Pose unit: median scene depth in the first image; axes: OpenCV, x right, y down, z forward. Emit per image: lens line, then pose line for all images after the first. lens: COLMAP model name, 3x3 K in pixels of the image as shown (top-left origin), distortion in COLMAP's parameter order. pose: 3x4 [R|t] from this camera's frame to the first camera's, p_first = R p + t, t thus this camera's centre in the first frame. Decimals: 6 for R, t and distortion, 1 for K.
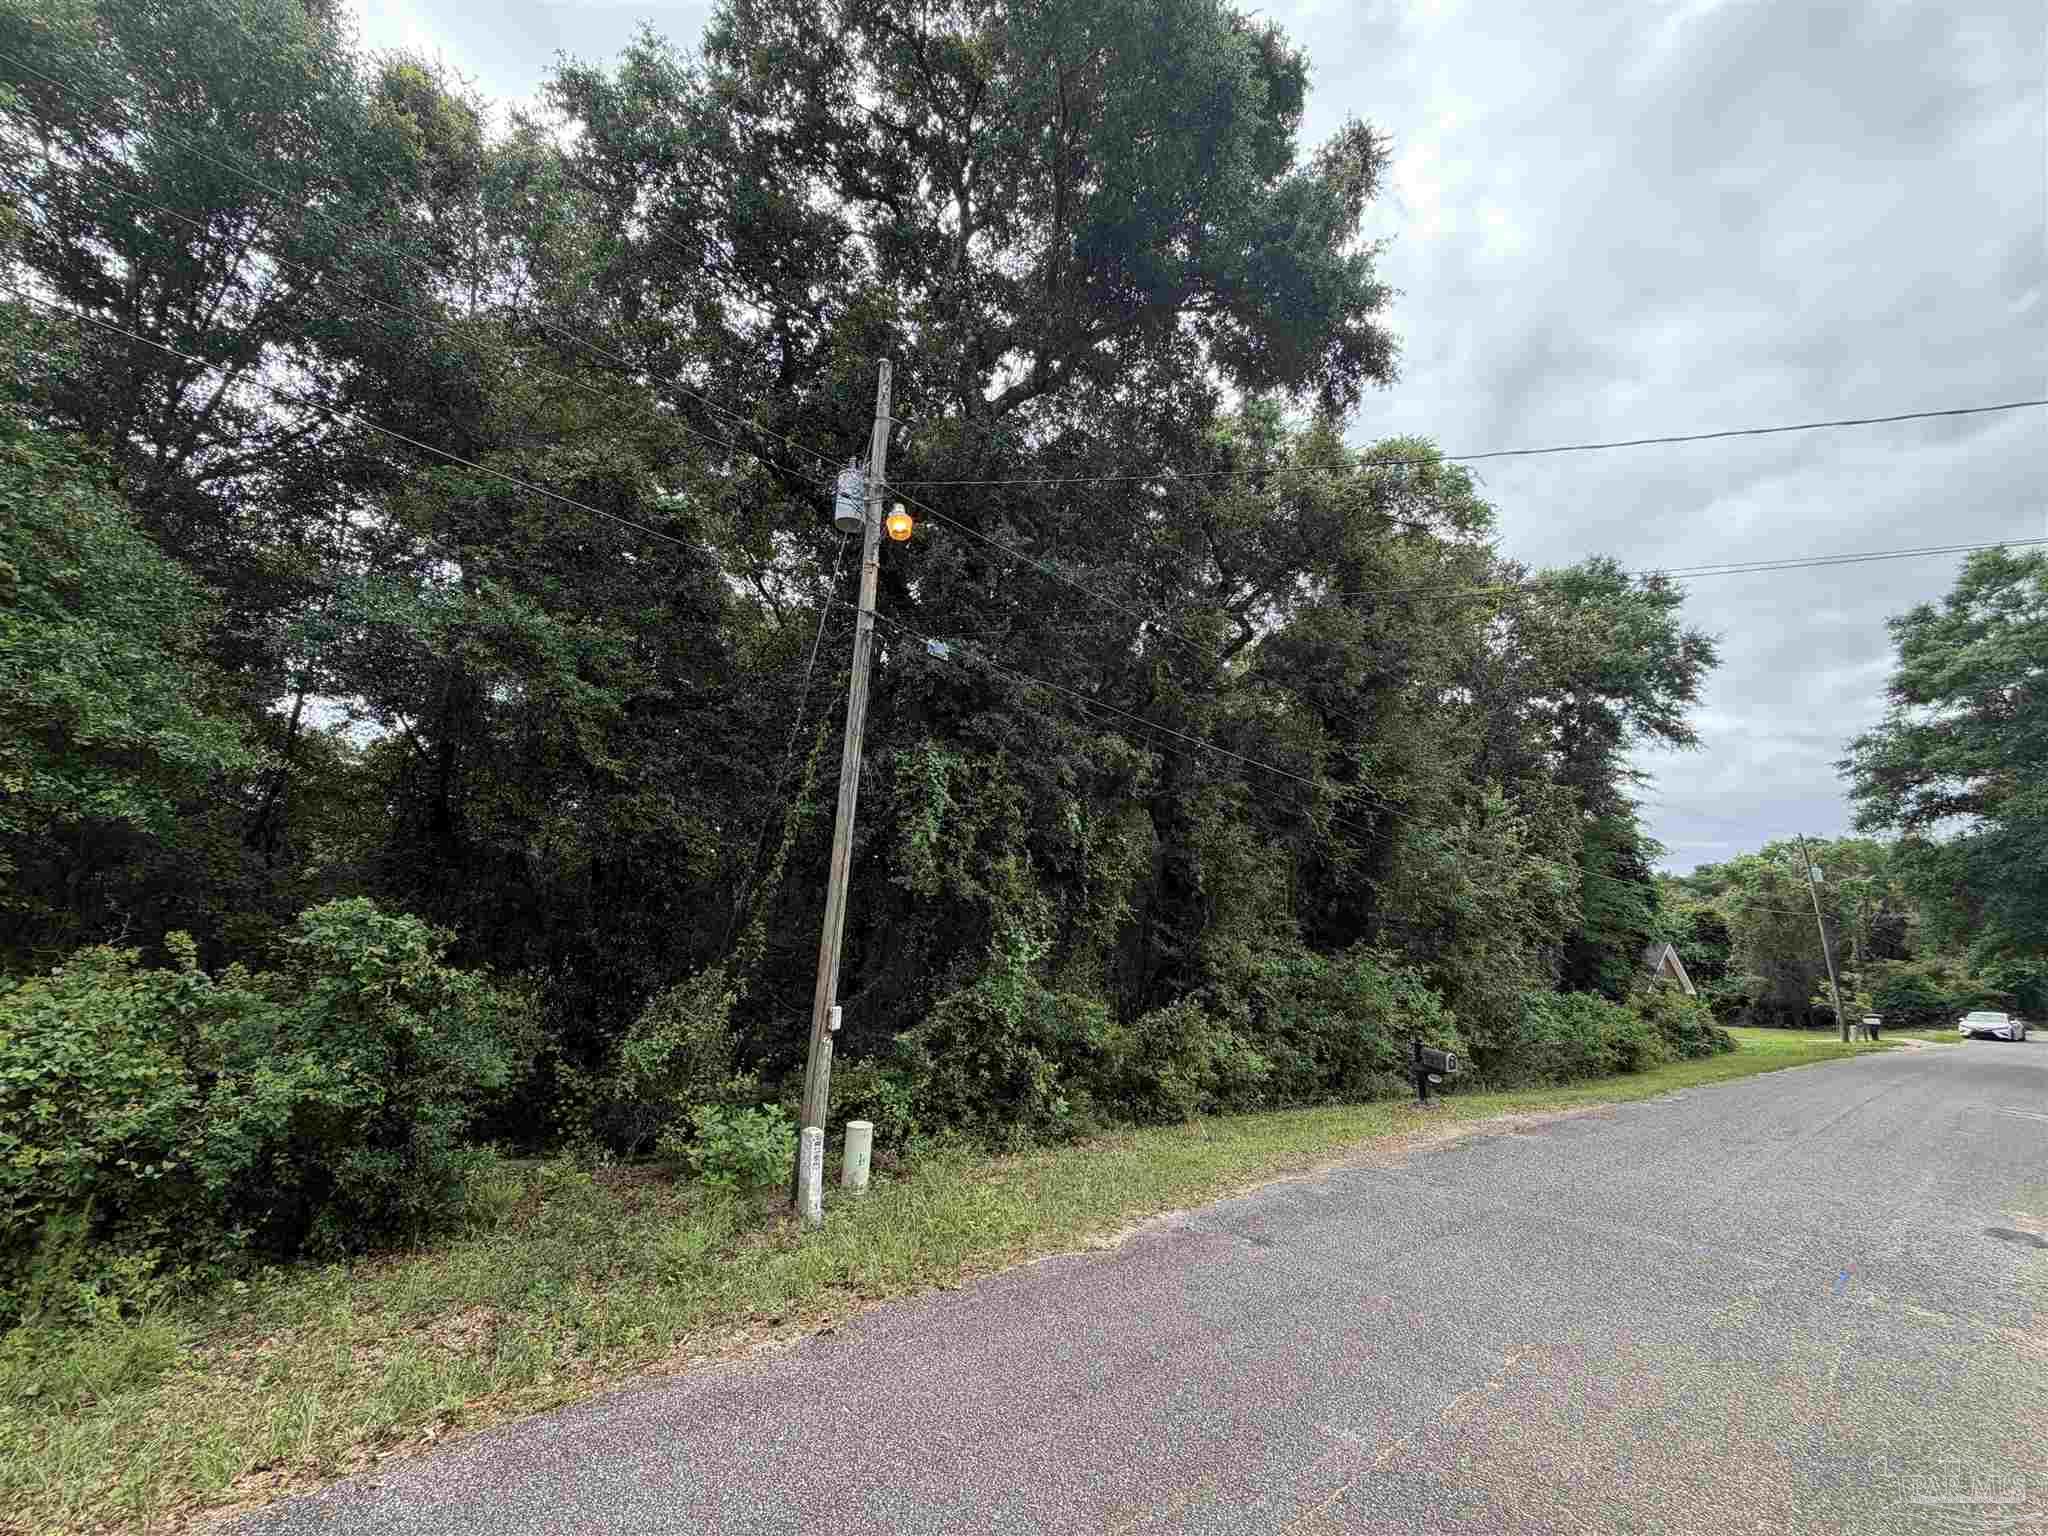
lens RADIAL K [[818.5, 0, 1019.1], [0, 818.5, 771.3], [0, 0, 1]] dist [0.002279, 0.000191]
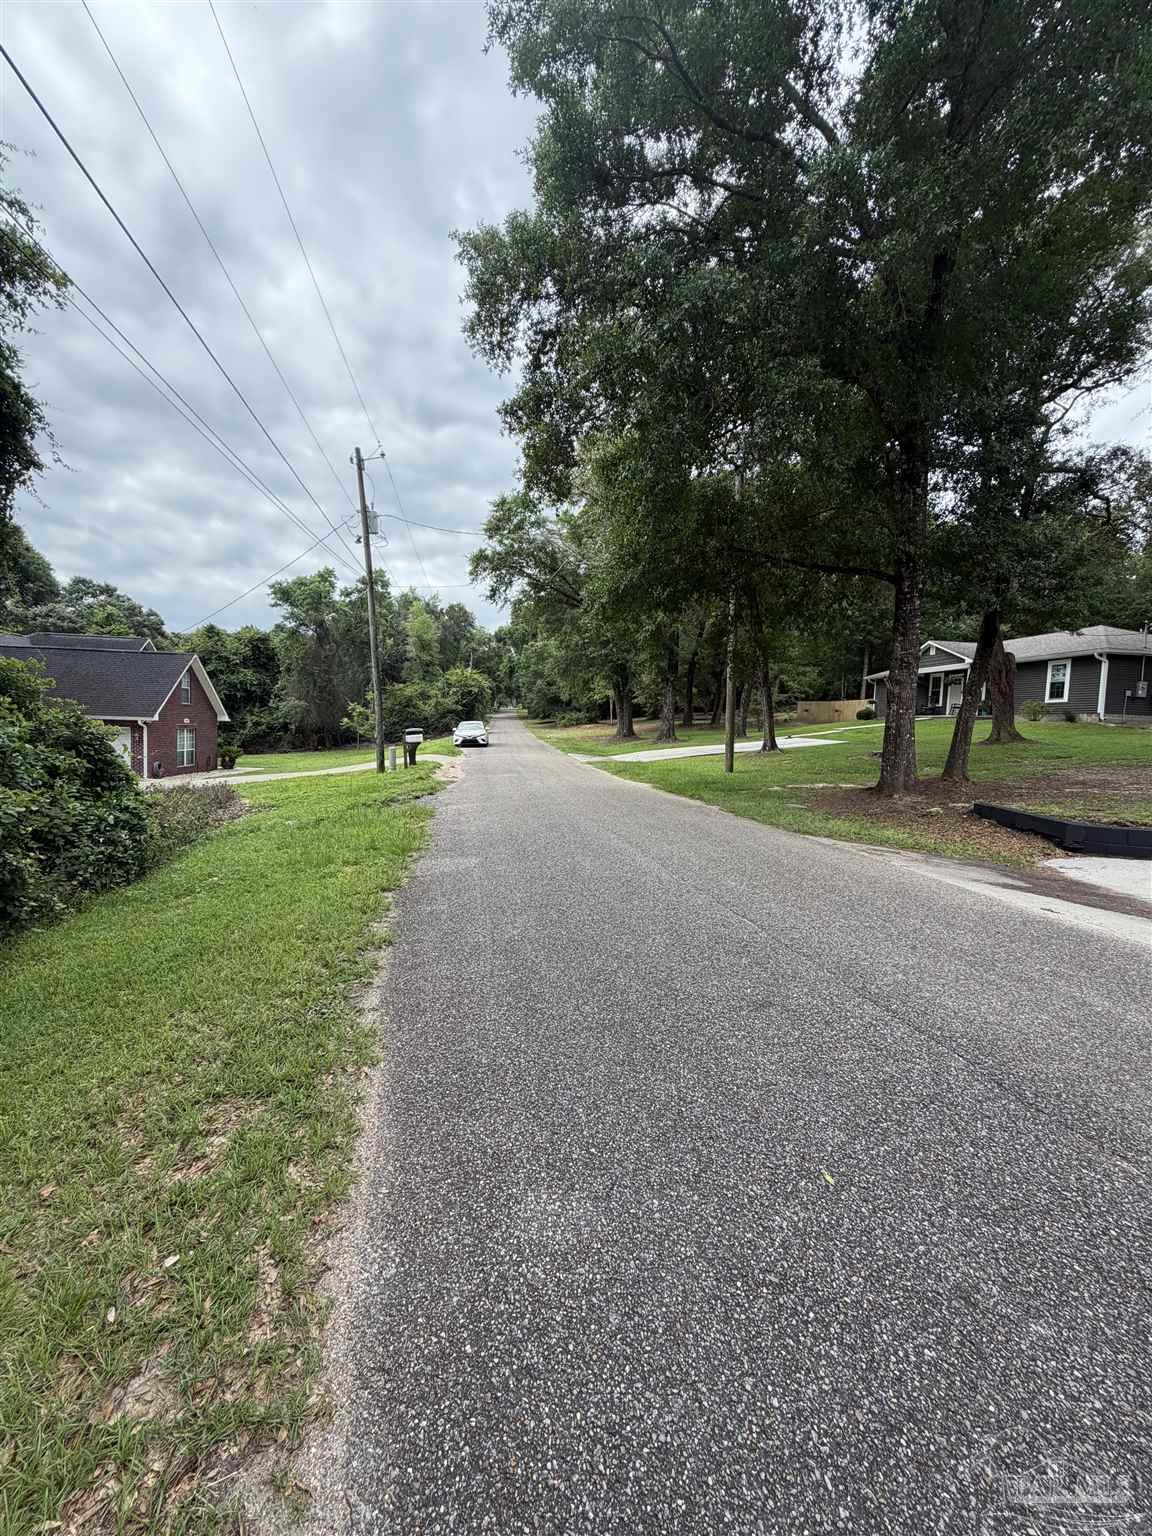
lens RADIAL K [[613.9, 0, 576.0], [0, 613.9, 768.0], [0, 0, 1]] dist [0.002279, 0.000191]
pose [[0.433565, -0.117623, 0.893413, 0.390829], [-0.167550, 0.963633, 0.208178, 0.122256], [-0.885409, -0.239950, 0.398090, 0.409358]]
